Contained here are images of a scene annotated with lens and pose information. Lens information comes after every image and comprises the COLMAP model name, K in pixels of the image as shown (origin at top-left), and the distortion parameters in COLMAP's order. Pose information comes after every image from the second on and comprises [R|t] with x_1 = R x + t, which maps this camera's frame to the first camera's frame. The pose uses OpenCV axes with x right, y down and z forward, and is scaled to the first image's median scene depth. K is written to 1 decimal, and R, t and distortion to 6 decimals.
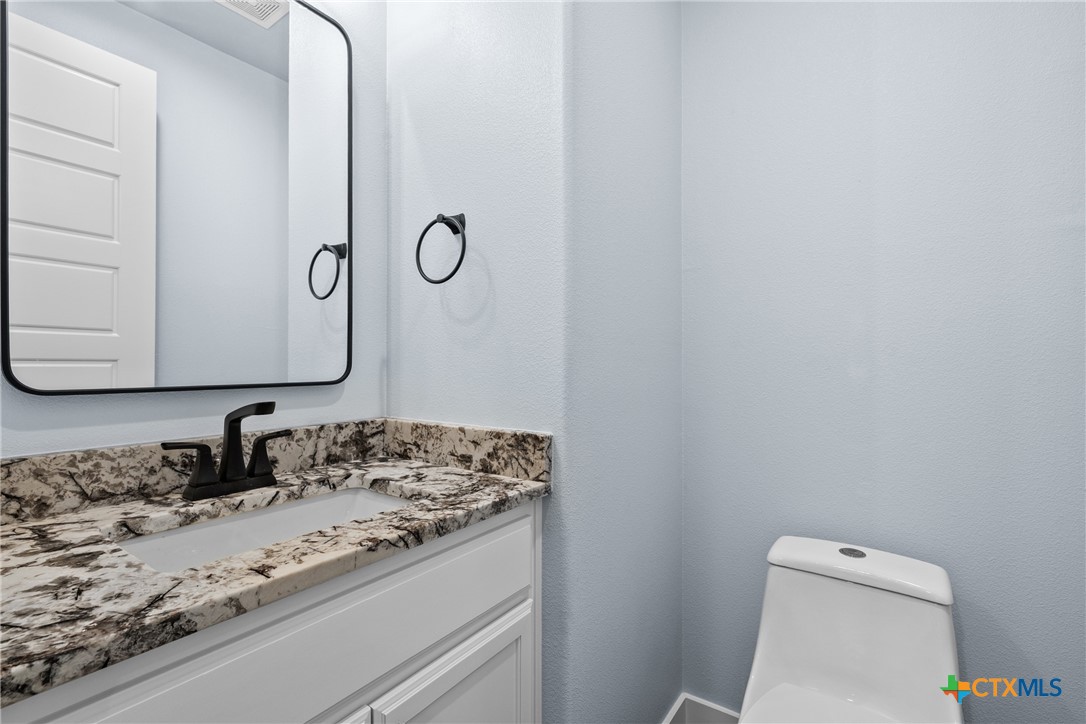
lens RADIAL K [[501.2, 0, 543.0], [0, 501.2, 362.0], [0, 0, 1]] dist [-0.002372, 0.000036]
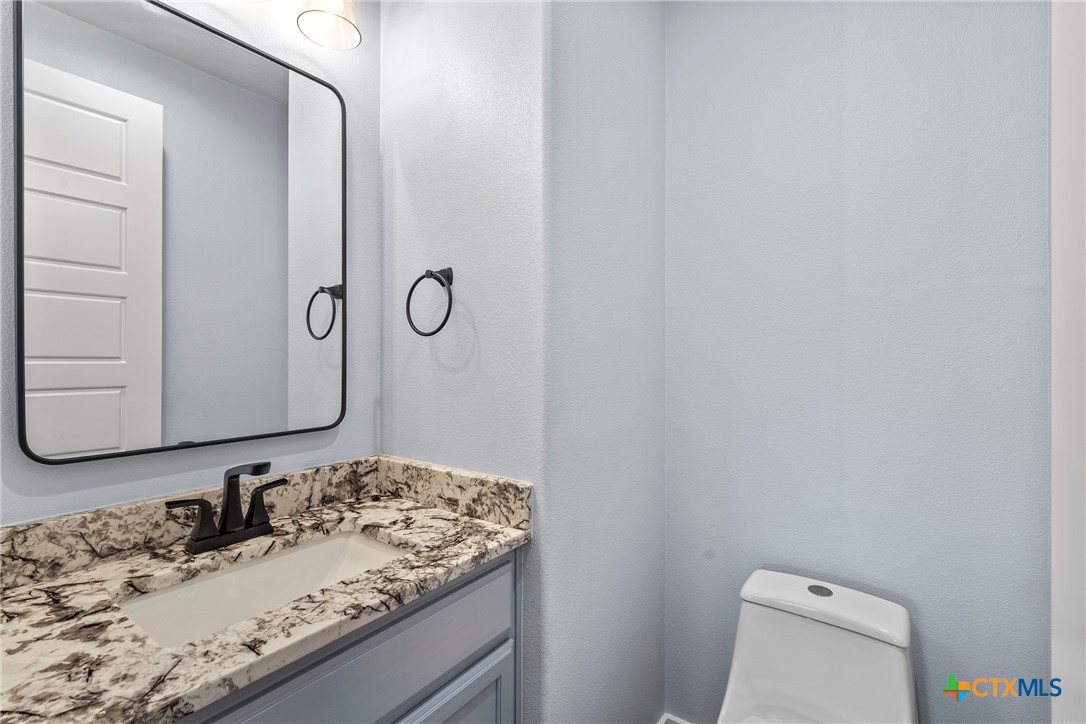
lens RADIAL K [[498.7, 0, 544.1], [0, 498.7, 357.8], [0, 0, 1]] dist [-0.002618, 0.000556]
pose [[0.999978, 0.000763, -0.006578, 0.060214], [-0.000738, 0.999992, 0.003830, -0.151805], [0.006581, -0.003825, 0.999971, -0.065499]]
